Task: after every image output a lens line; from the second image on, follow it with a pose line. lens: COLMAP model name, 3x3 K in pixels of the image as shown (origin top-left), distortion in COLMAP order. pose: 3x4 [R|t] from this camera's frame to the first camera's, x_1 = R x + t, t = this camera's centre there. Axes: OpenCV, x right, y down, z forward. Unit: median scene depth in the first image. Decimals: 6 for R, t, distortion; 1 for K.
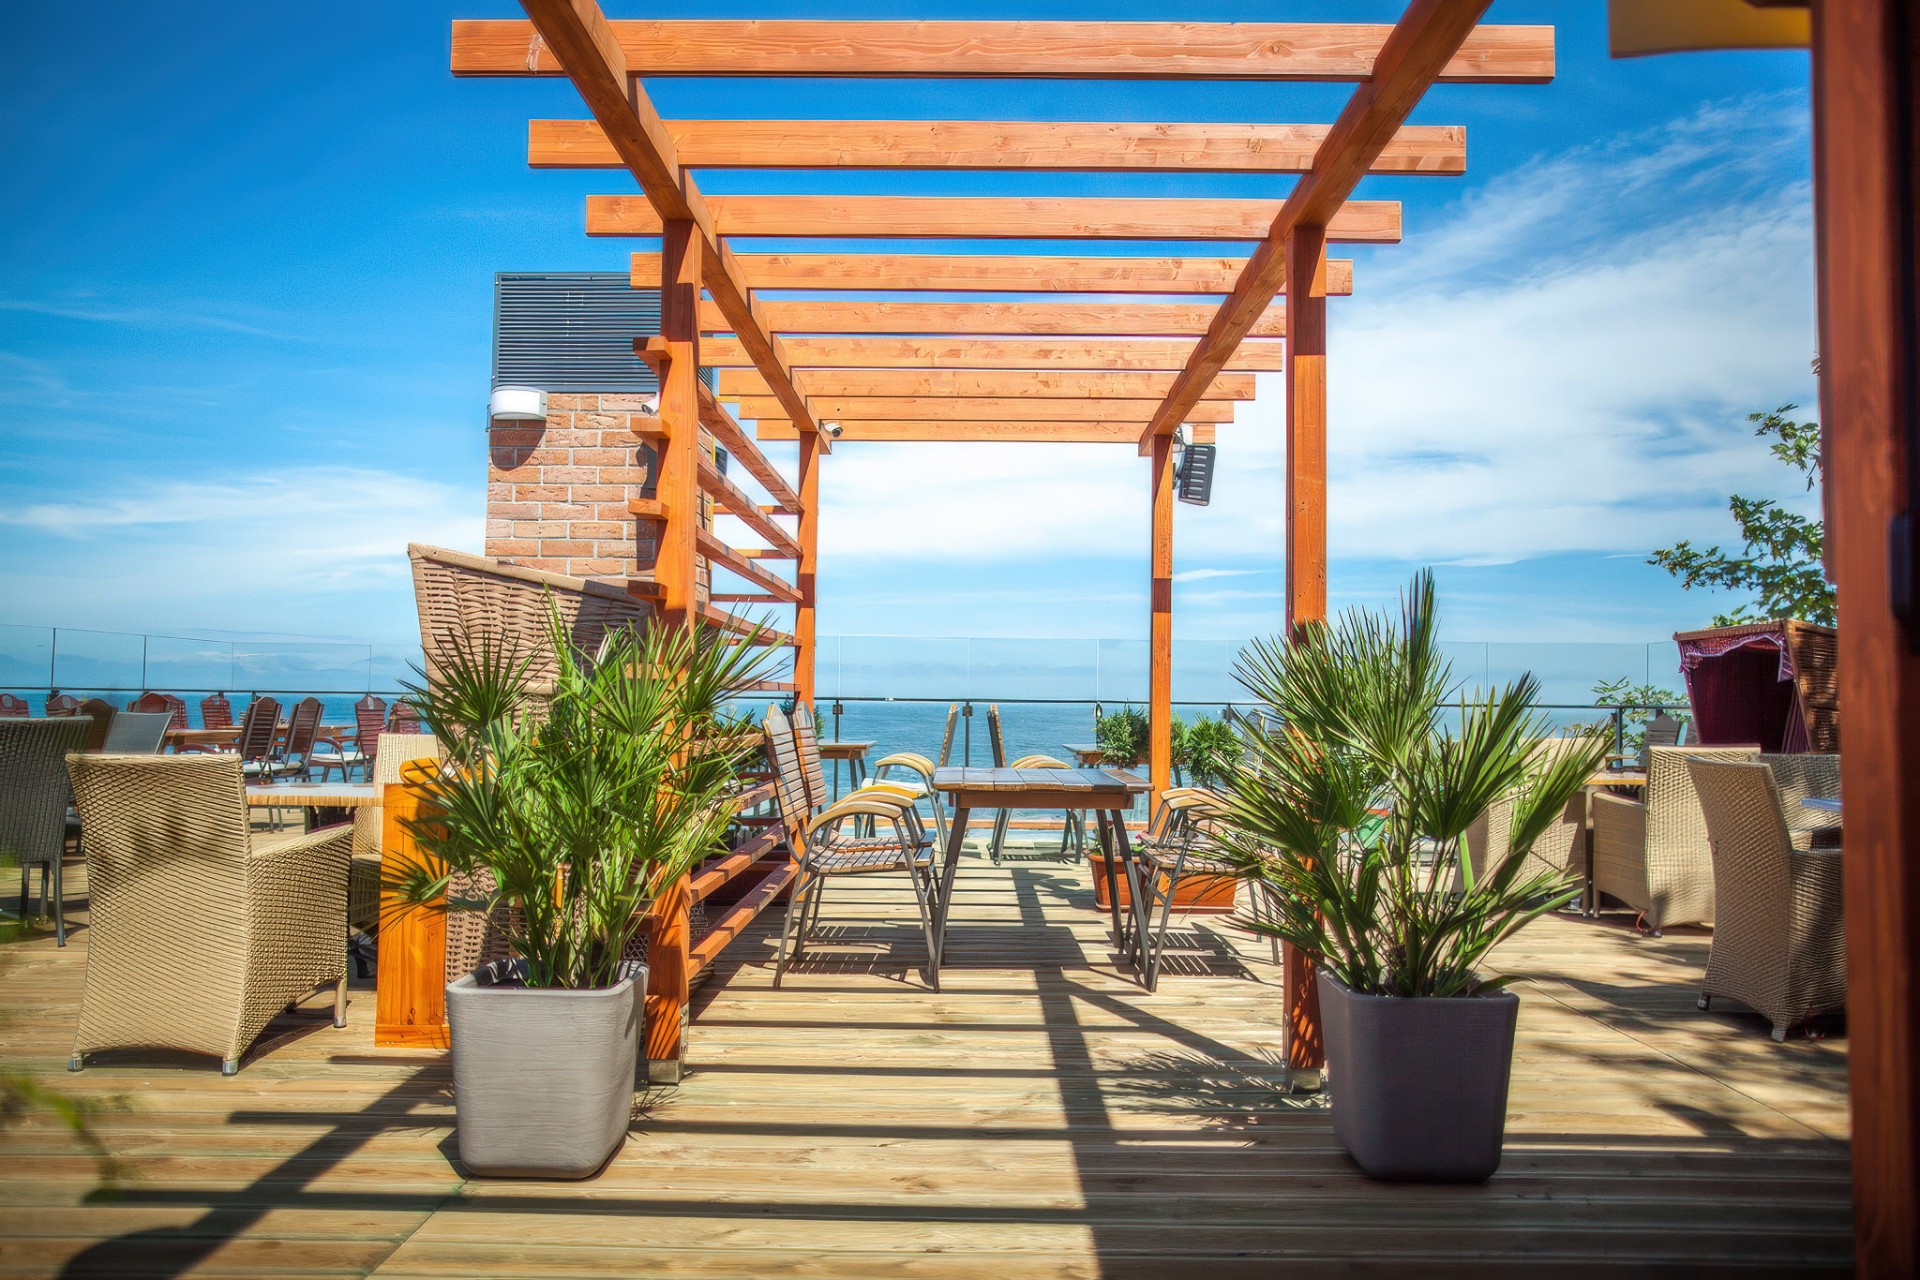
lens RADIAL K [[1400.9, 0, 960.0], [0, 1400.9, 640.0], [0, 0, 1]] dist [-0.004056, 0.000241]
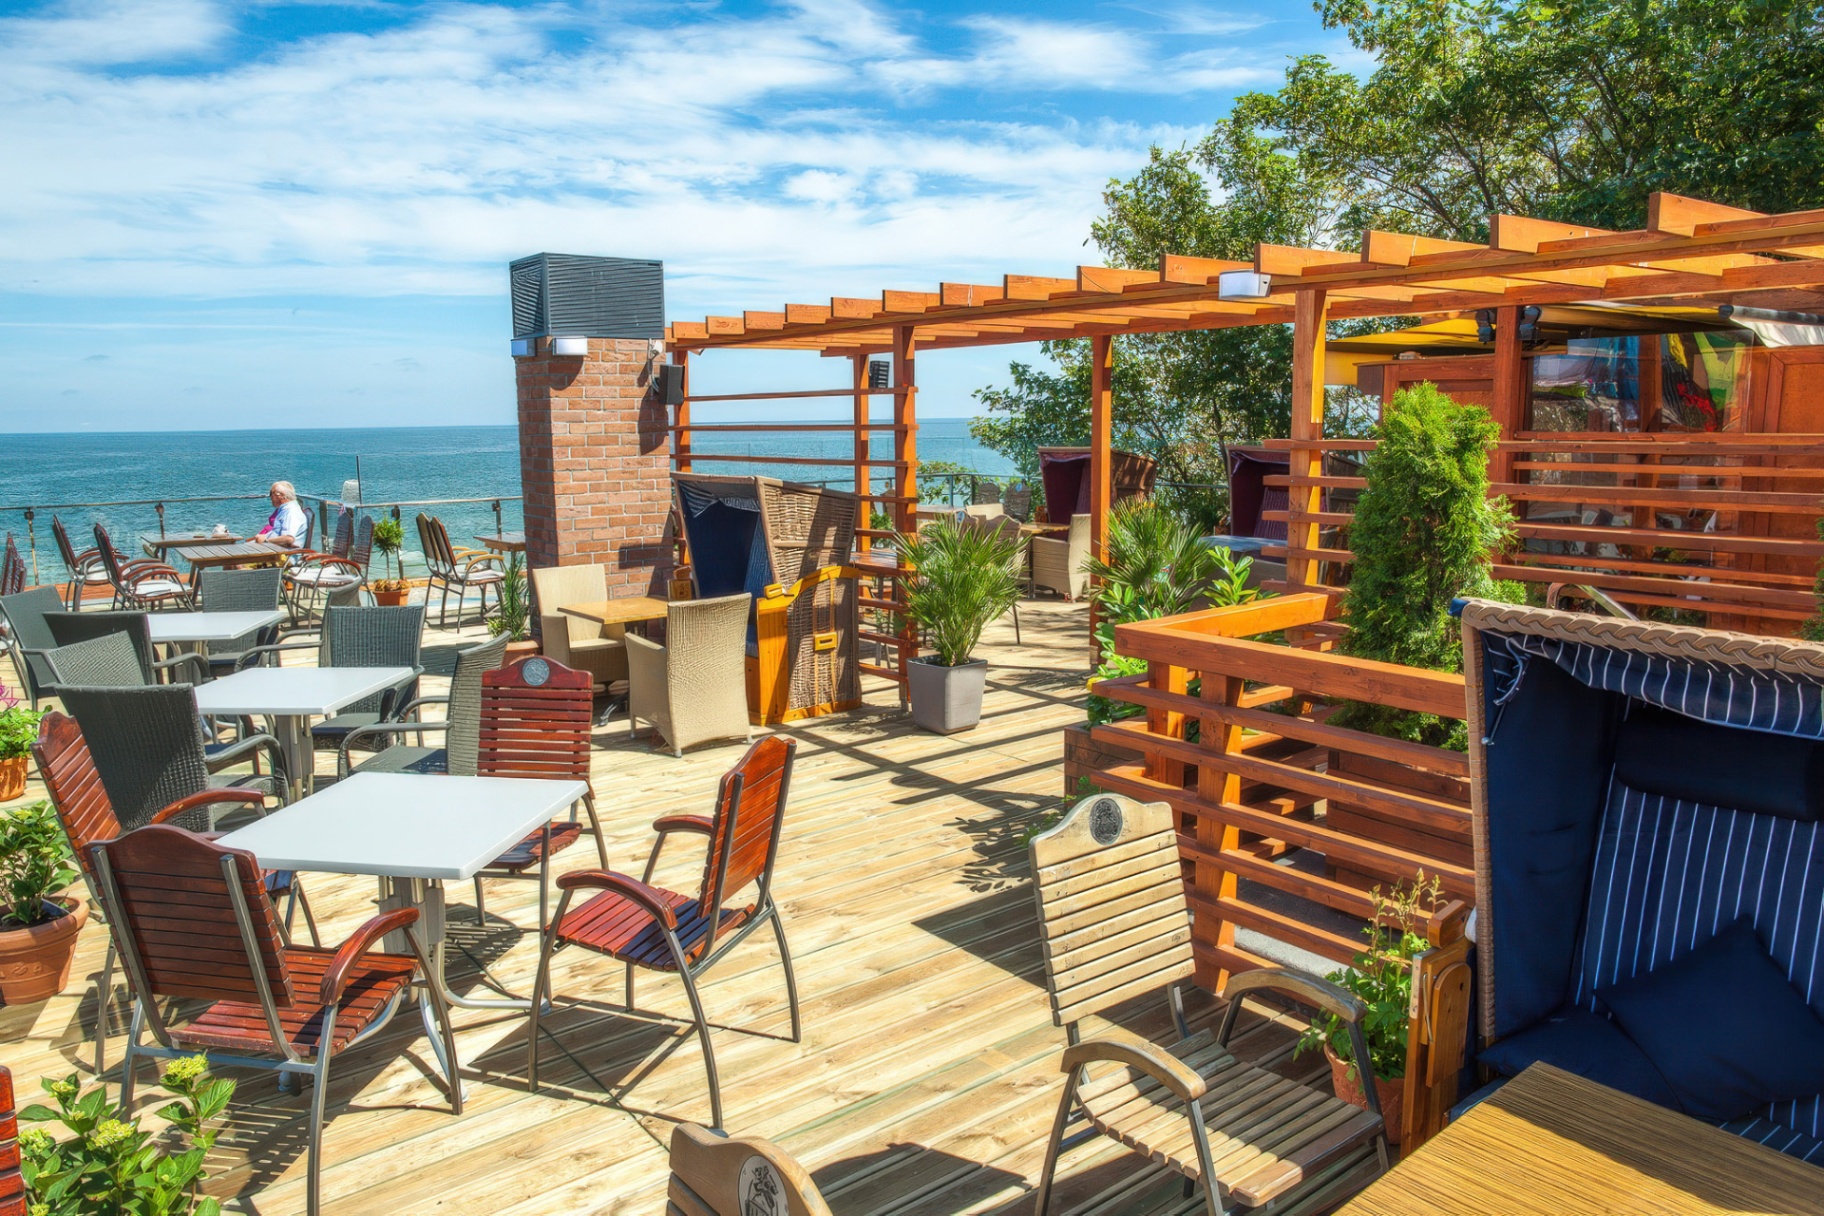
lens RADIAL K [[1330.9, 0, 912.0], [0, 1330.9, 608.0], [0, 0, 1]] dist [-0.004056, 0.000241]
pose [[0.768527, -0.112507, 0.629848, -0.975122], [-0.007255, 0.982823, 0.184410, -0.157240], [-0.639776, -0.146294, 0.754509, -0.377711]]
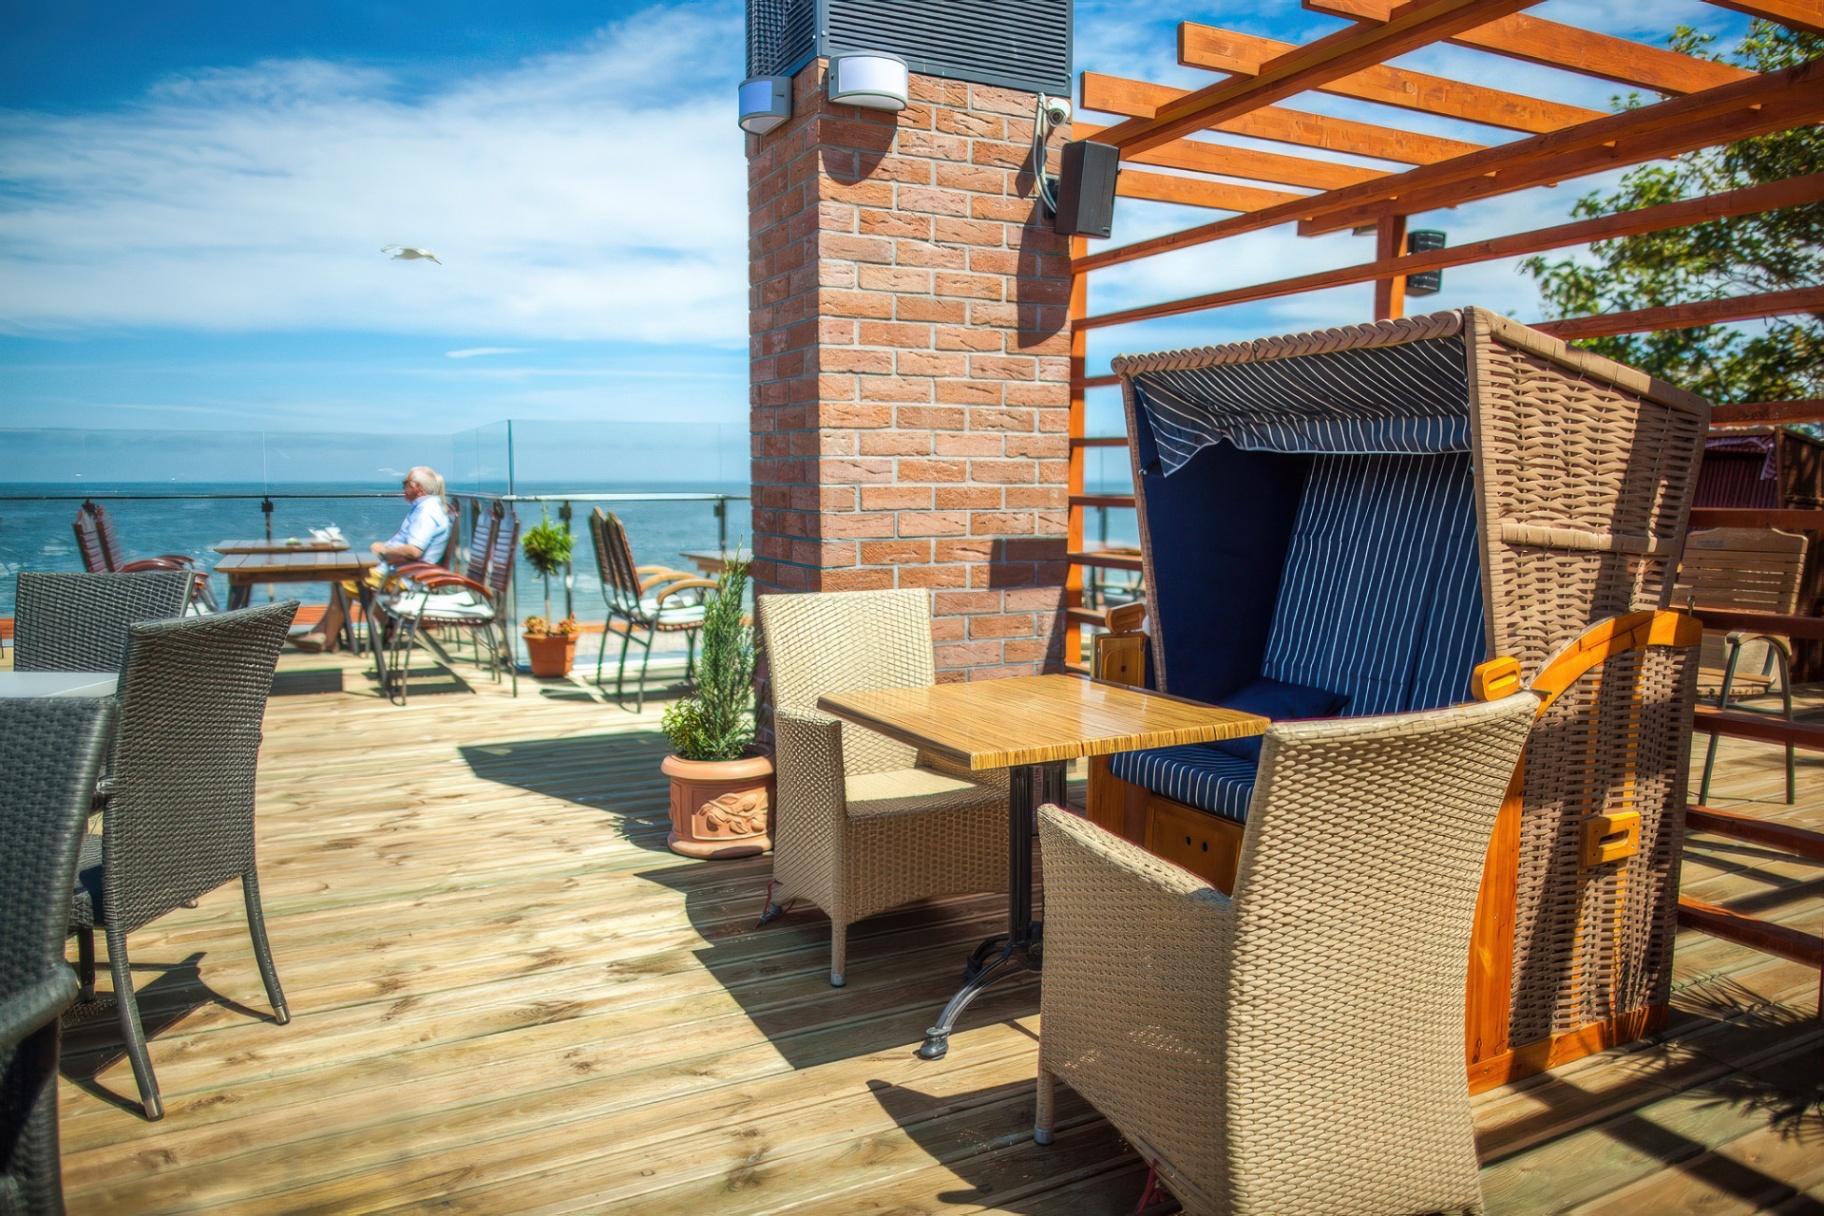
lens RADIAL K [[1330.9, 0, 912.0], [0, 1330.9, 608.0], [0, 0, 1]] dist [-0.004056, 0.000241]
pose [[0.871292, -0.056883, 0.487456, -0.616701], [-0.015078, 0.989689, 0.142441, -0.013122], [-0.490532, -0.131457, 0.861450, 0.417300]]
